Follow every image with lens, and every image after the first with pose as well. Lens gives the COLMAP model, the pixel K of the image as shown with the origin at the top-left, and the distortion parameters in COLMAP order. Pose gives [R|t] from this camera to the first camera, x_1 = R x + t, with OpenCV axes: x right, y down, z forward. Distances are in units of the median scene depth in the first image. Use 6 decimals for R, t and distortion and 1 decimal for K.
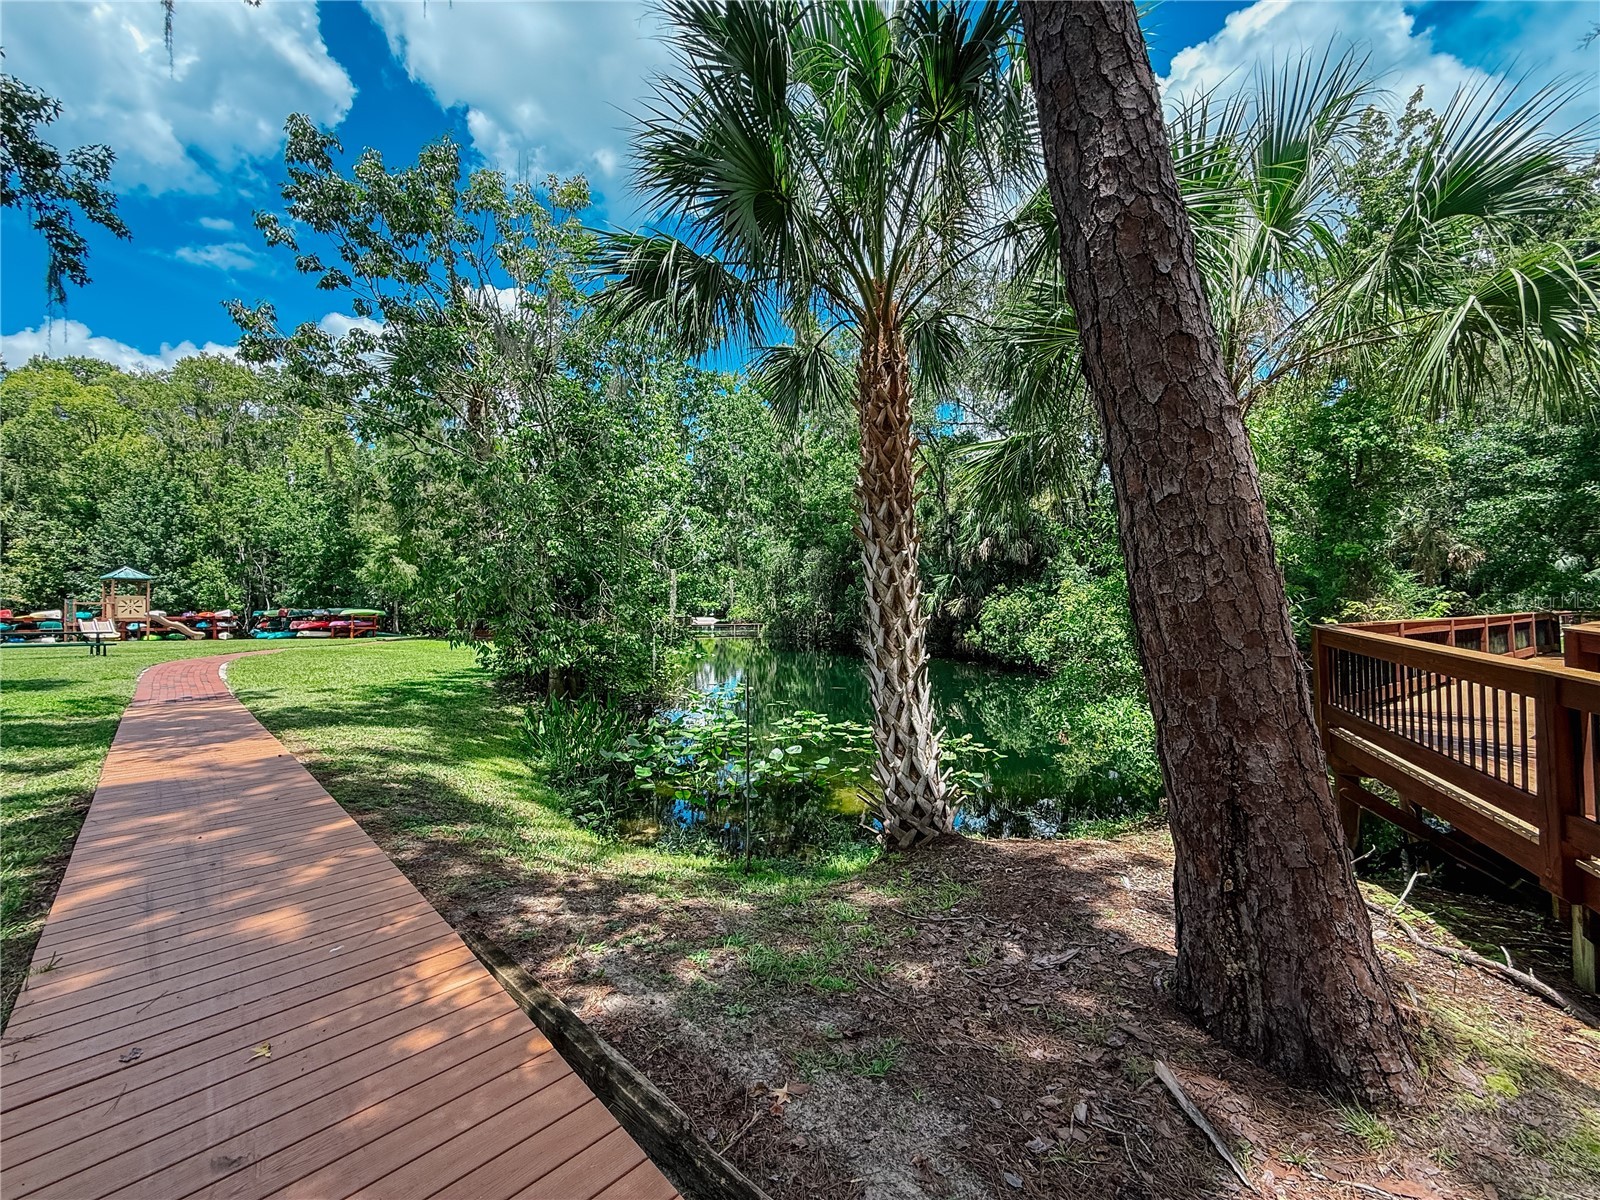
lens RADIAL K [[634.8, 0, 799.3], [0, 634.8, 597.7], [0, 0, 1]] dist [0.002388, -0.000979]
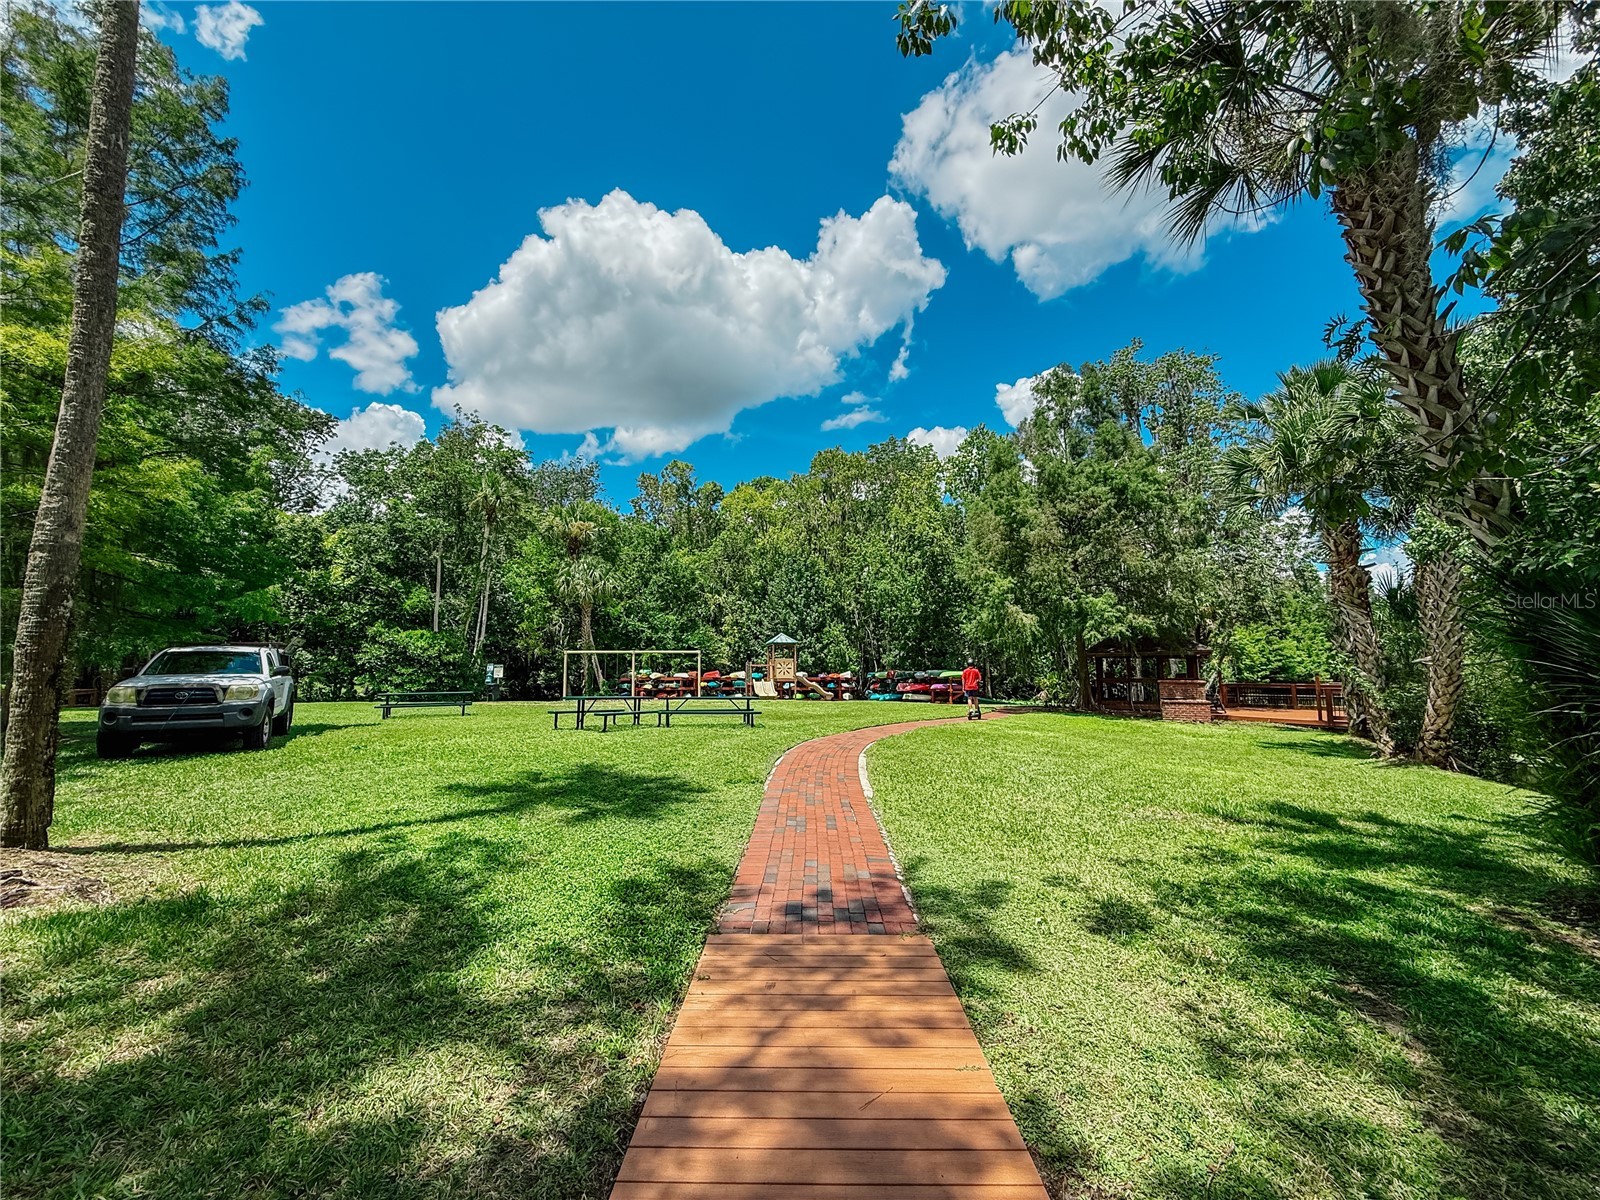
lens RADIAL K [[634.8, 0, 797.6], [0, 634.8, 602.8], [0, 0, 1]] dist [0.002388, -0.000979]
pose [[0.693826, -0.074048, -0.716325, -0.193534], [0.010134, 0.995605, -0.093103, 0.002981], [0.720071, 0.057338, 0.691527, 0.202627]]
